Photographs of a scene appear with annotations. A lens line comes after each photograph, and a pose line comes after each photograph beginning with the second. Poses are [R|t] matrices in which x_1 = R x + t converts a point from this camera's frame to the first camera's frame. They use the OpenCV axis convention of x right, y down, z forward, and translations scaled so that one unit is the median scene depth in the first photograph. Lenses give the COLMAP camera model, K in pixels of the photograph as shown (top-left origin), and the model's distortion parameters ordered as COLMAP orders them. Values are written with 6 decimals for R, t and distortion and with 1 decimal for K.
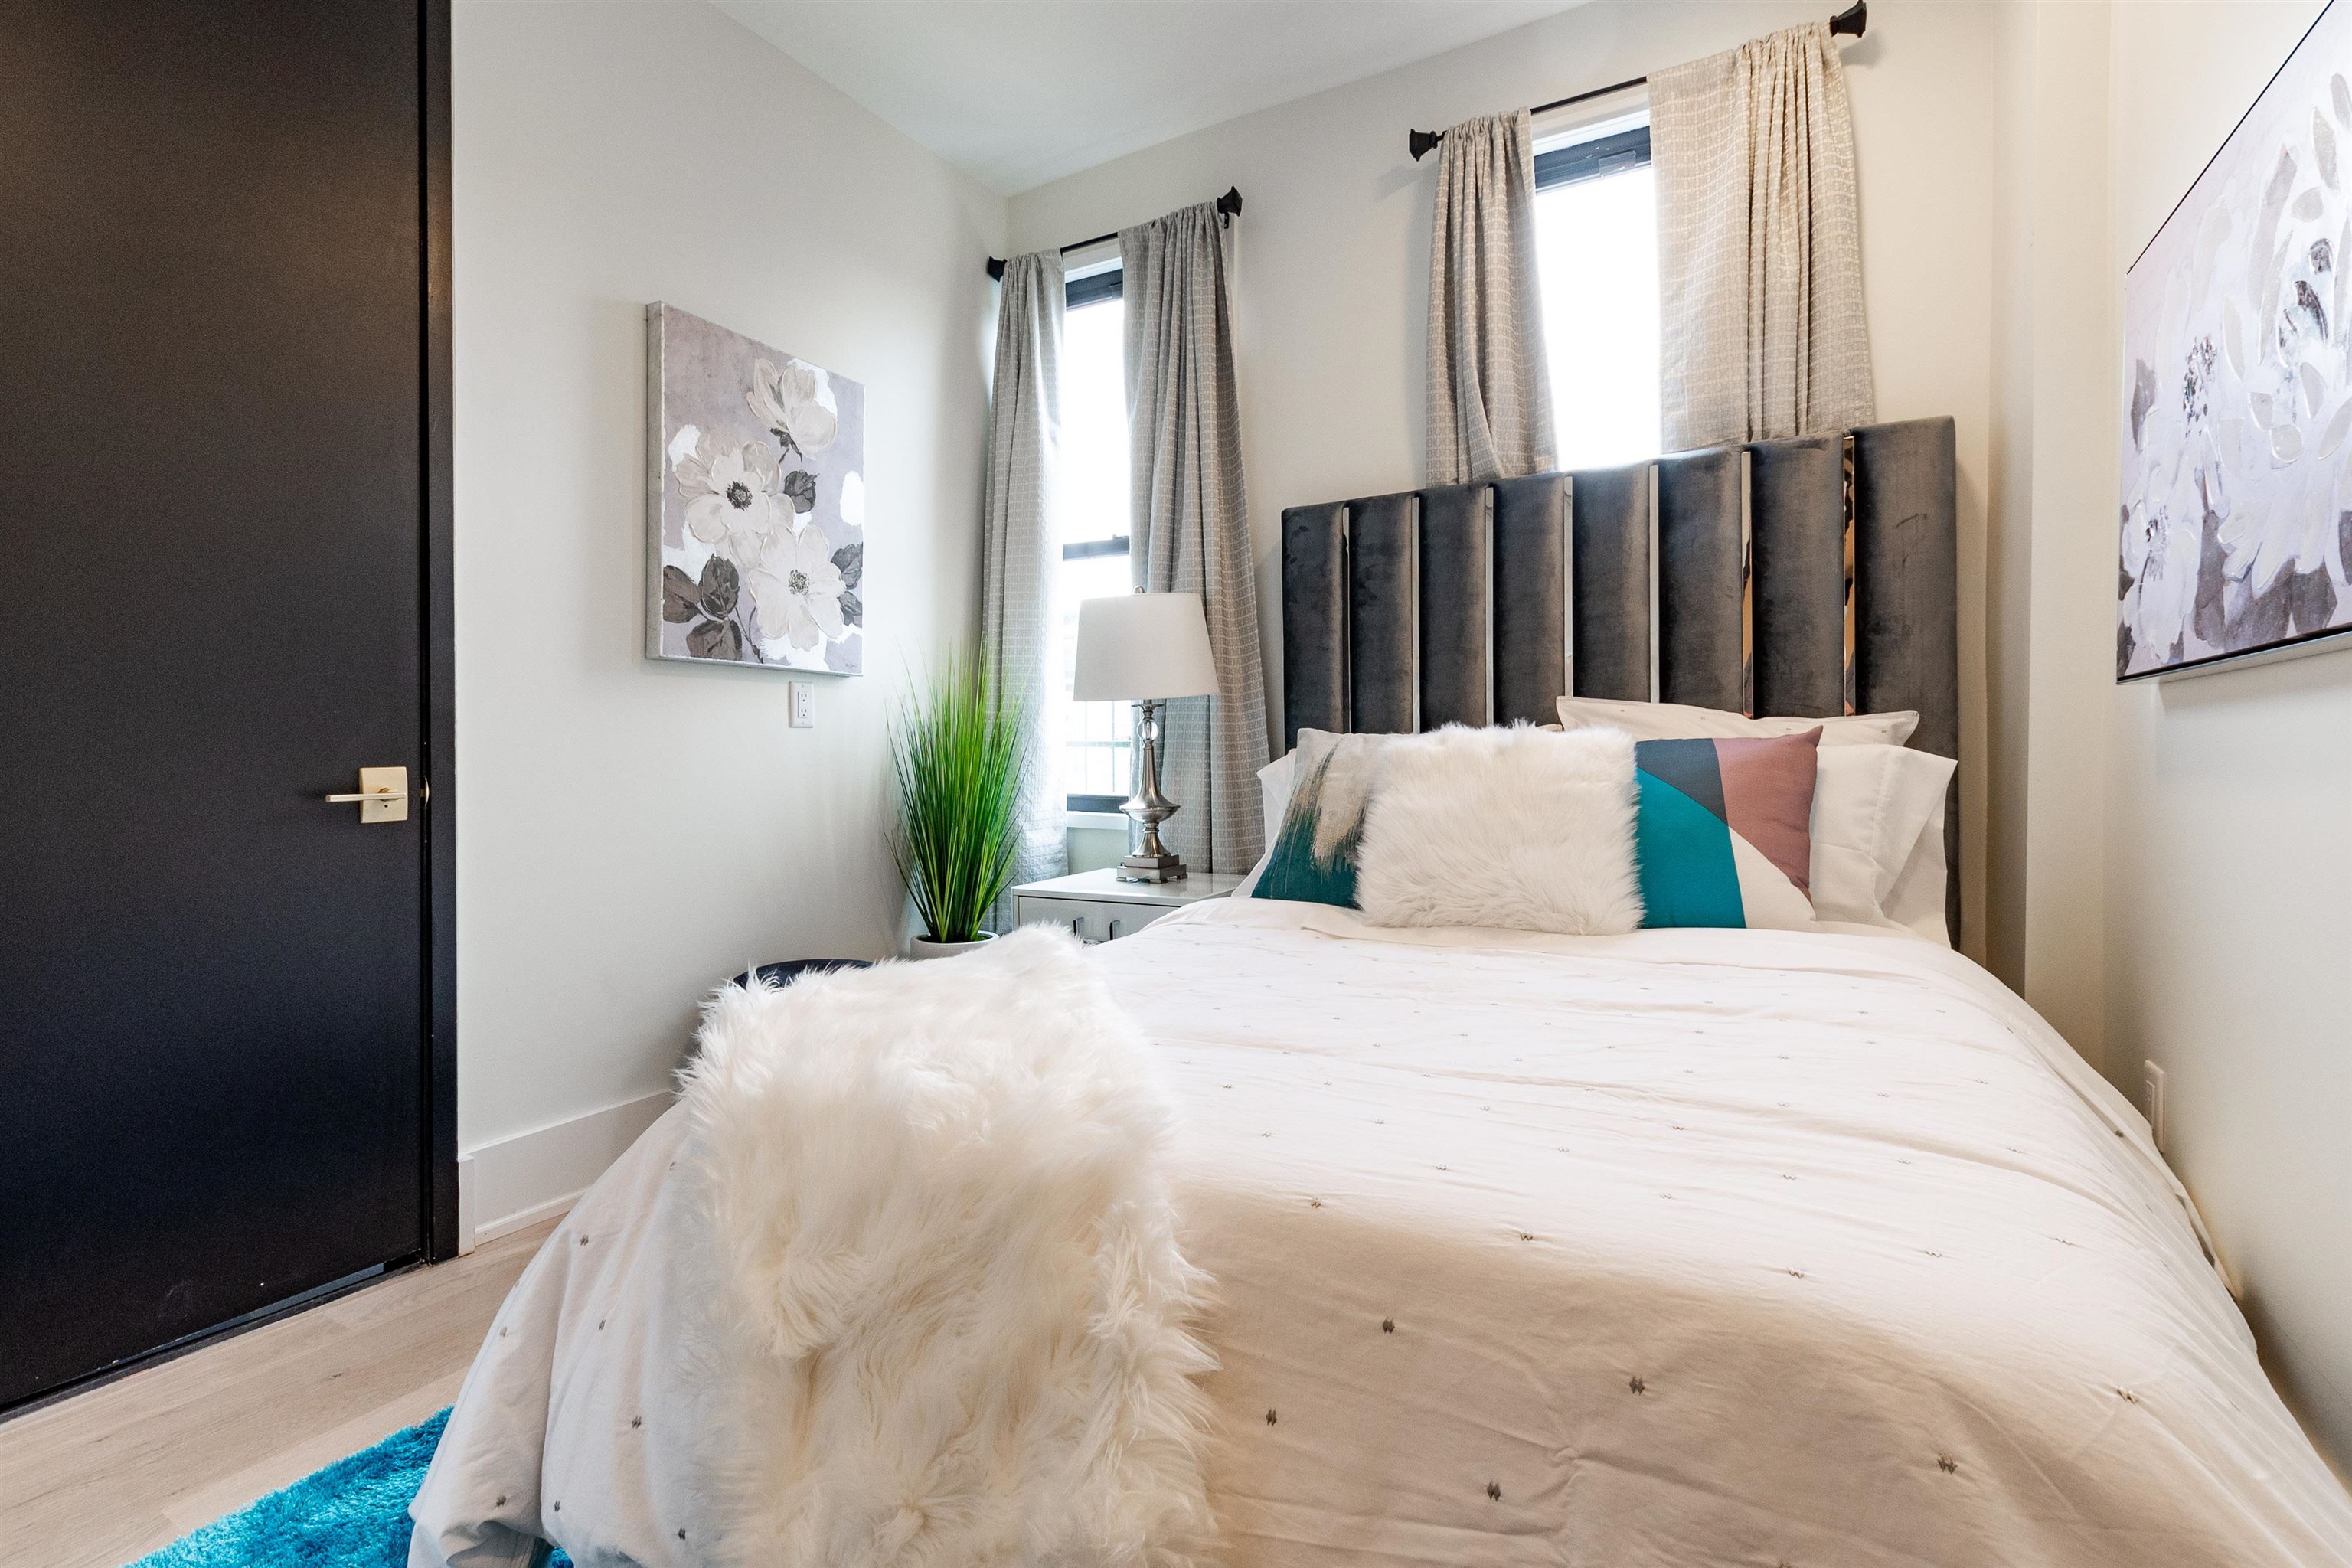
lens RADIAL K [[866.6, 0, 1227.9], [0, 866.6, 741.5], [0, 0, 1]] dist [0.012044, -0.004236]
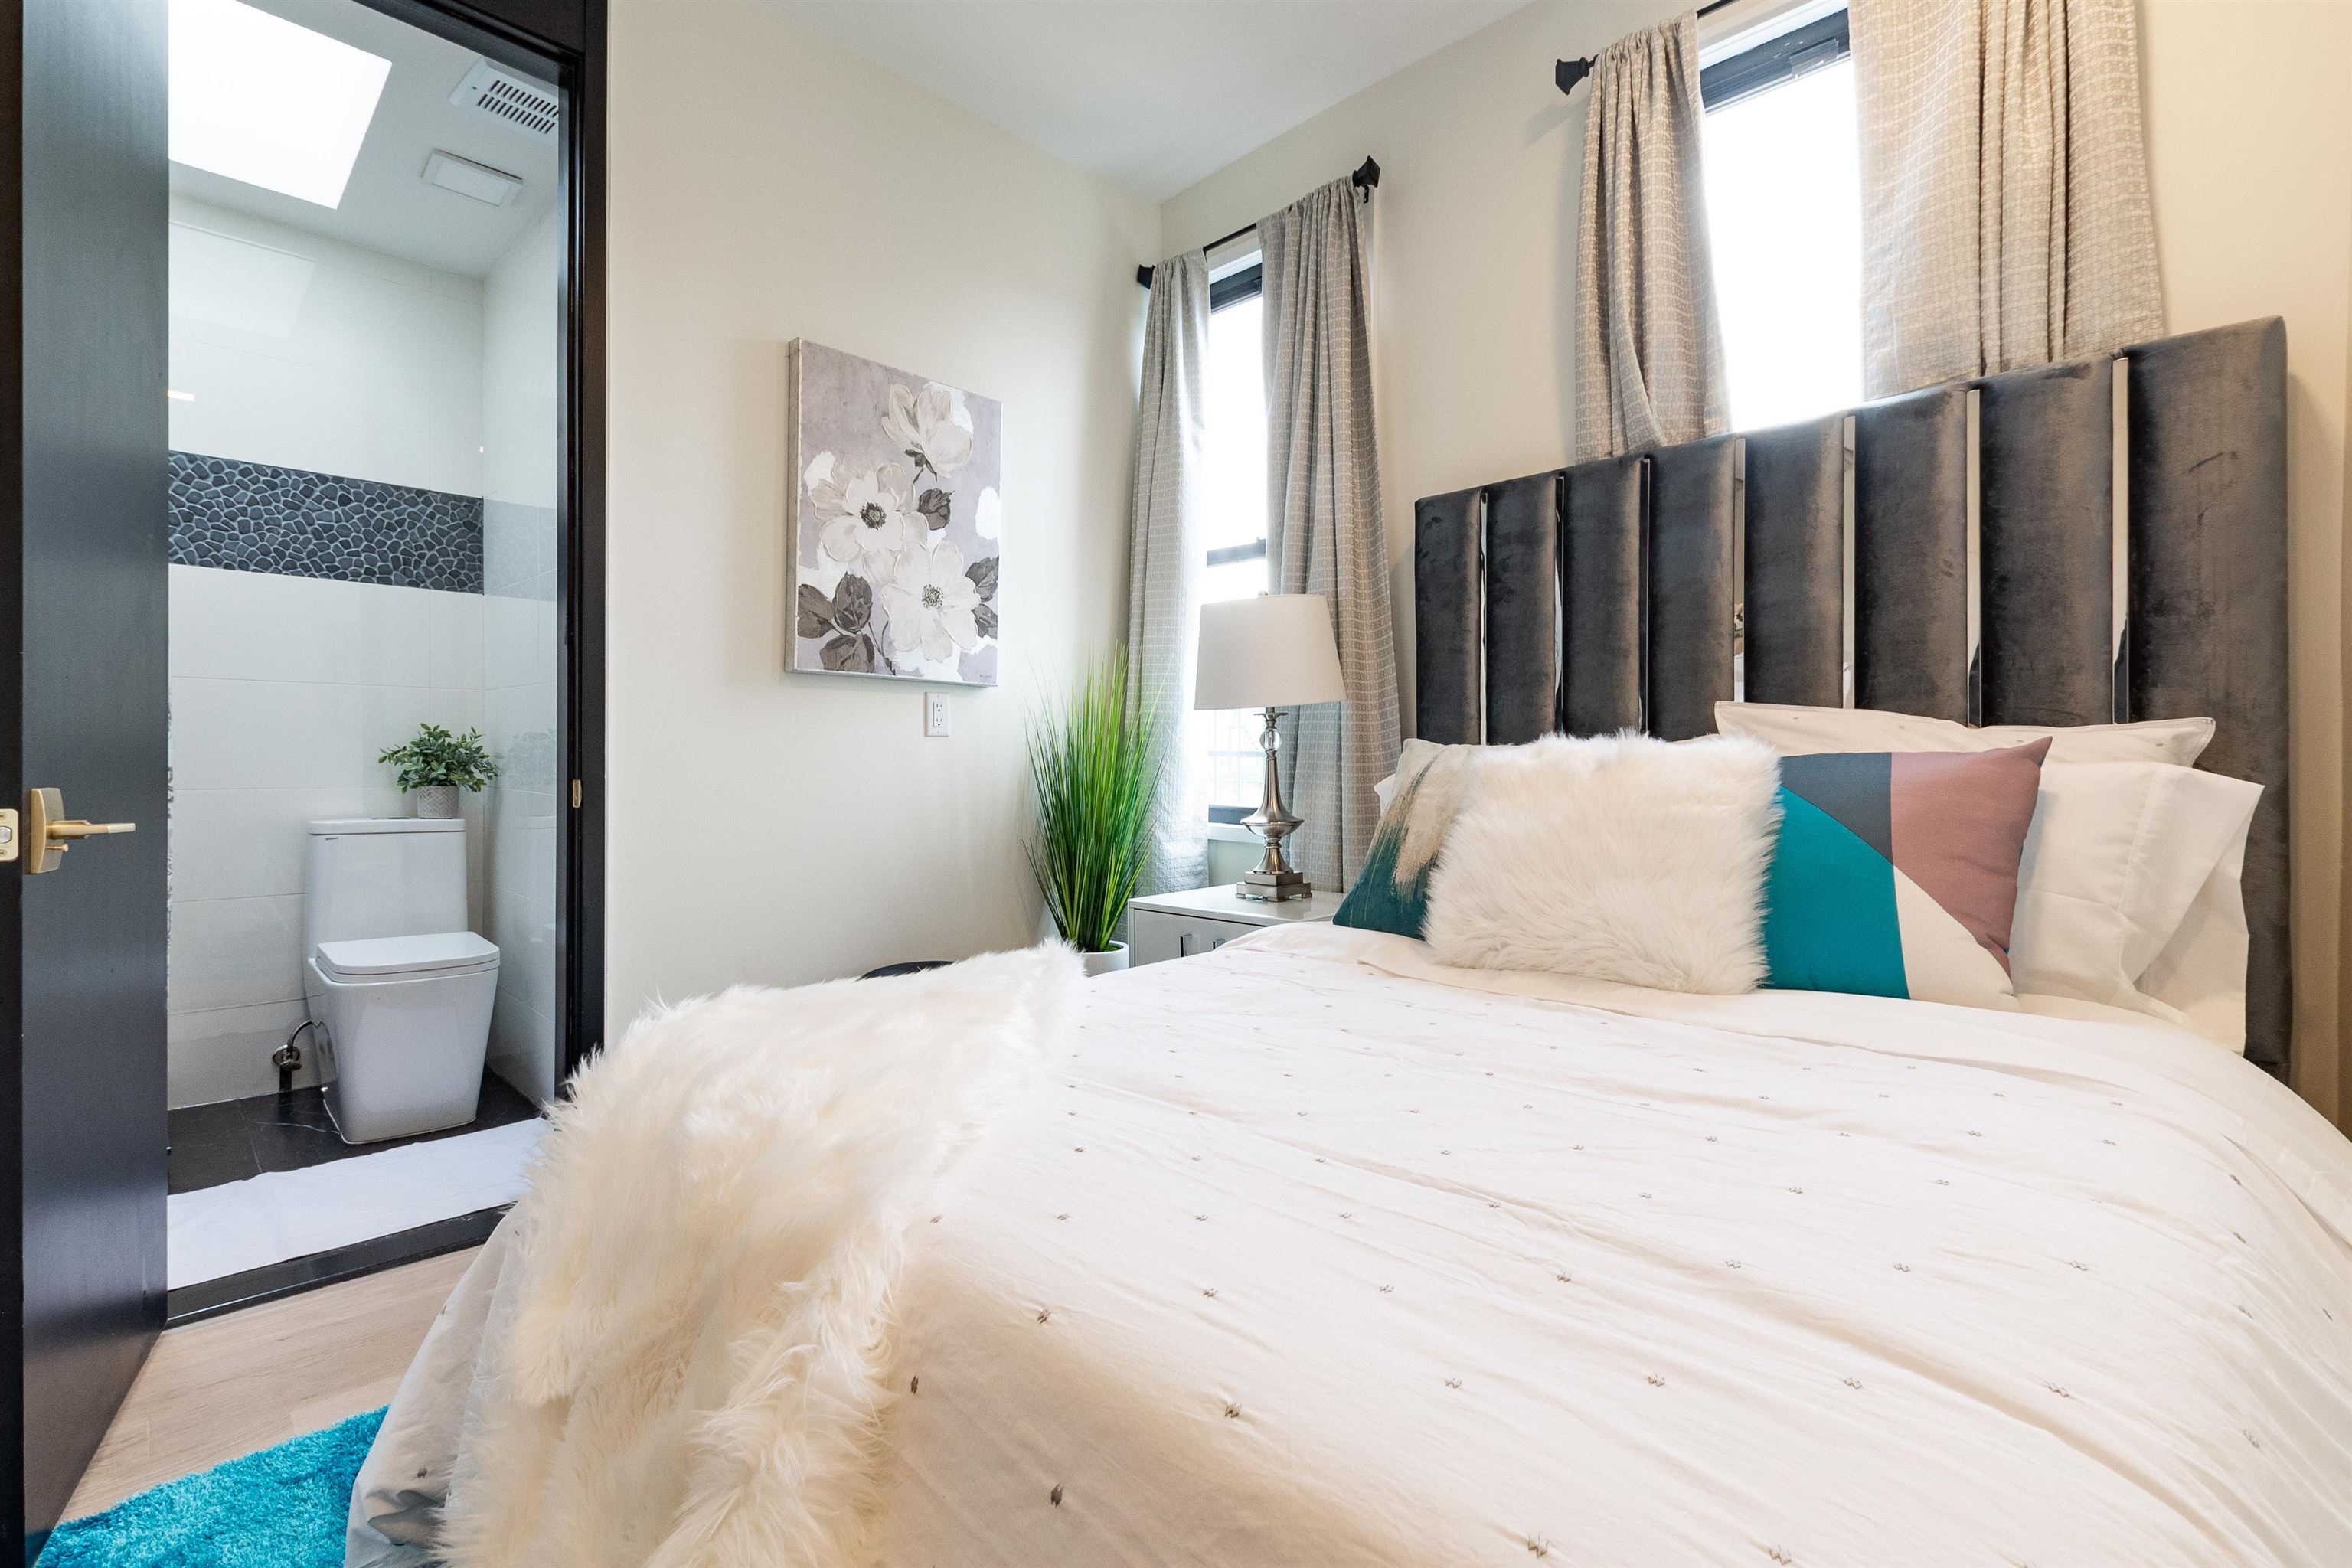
lens RADIAL K [[881.9, 0, 1264.4], [0, 881.9, 749.2], [0, 0, 1]] dist [0.011529, -0.003749]
pose [[0.974433, 0.005299, -0.224617, 0.144082], [-0.005864, 0.999981, -0.001847, -0.001474], [0.224603, 0.003117, 0.974445, 0.067738]]
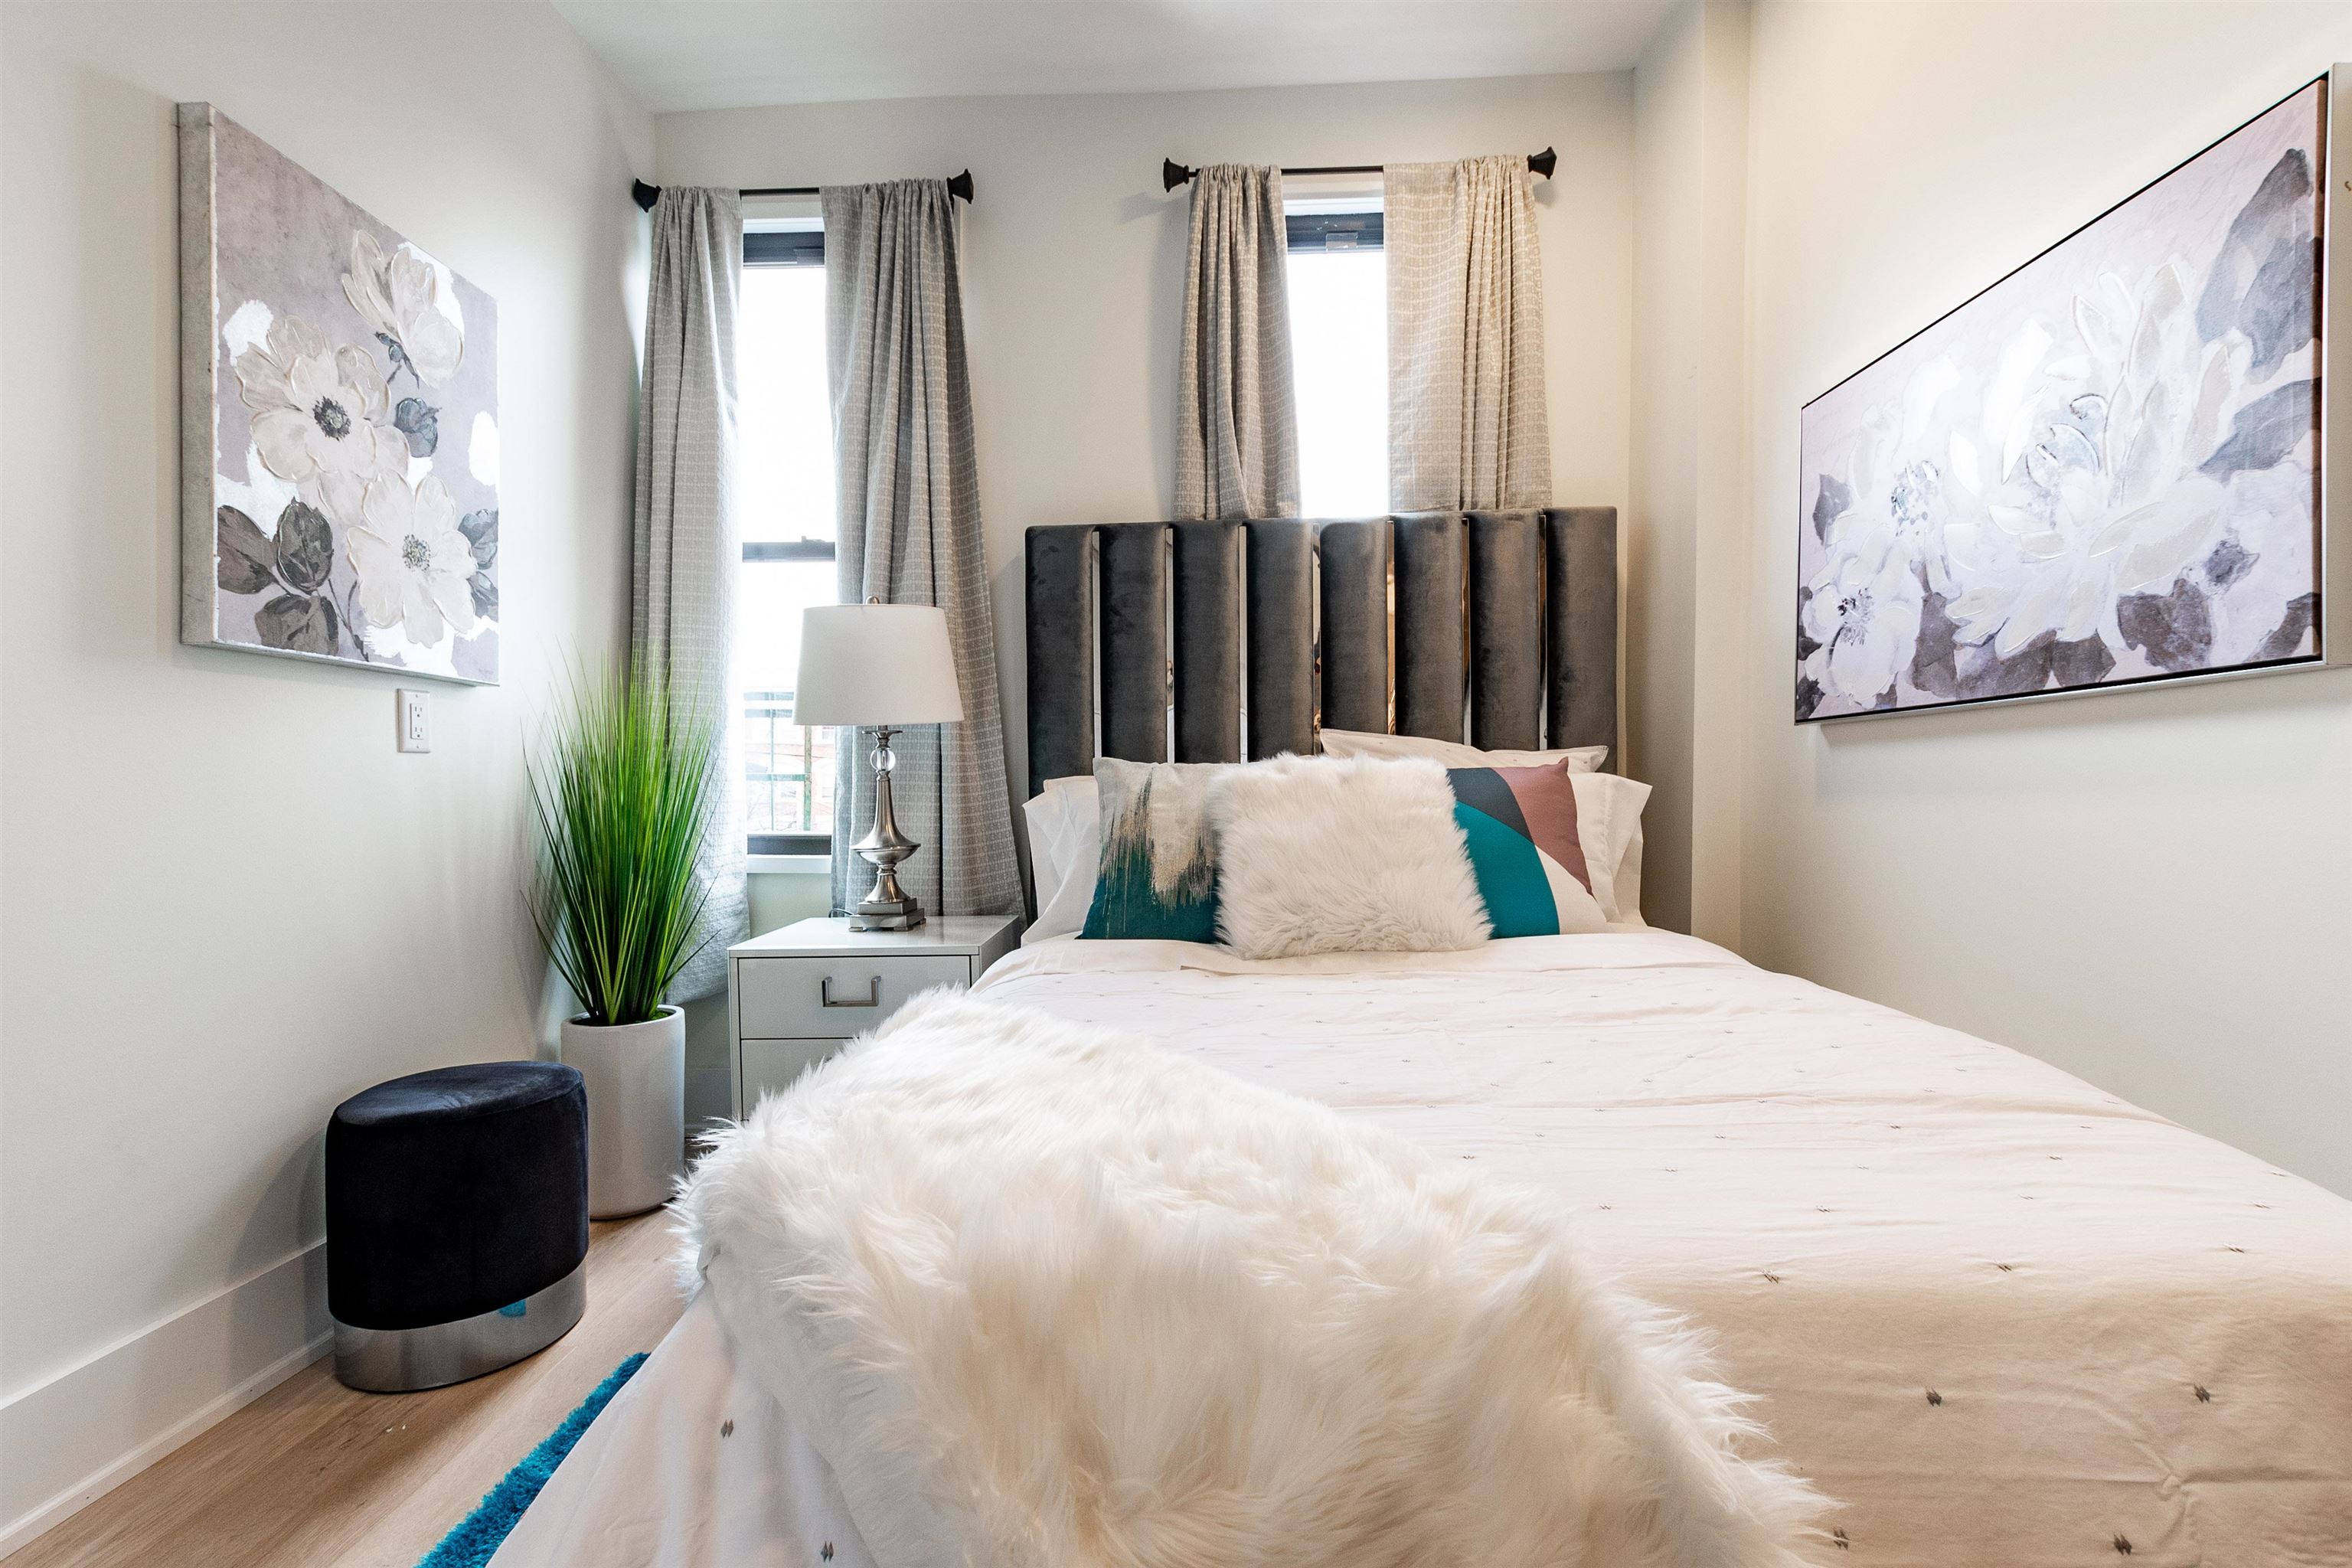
lens RADIAL K [[849.7, 0, 1108.8], [0, 849.7, 781.5], [0, 0, 1]] dist [0.008725, -0.002184]
pose [[0.926233, -0.003979, 0.376931, -0.250729], [0.001623, 0.999977, 0.006569, 0.005027], [-0.376948, -0.005472, 0.926218, 0.131490]]
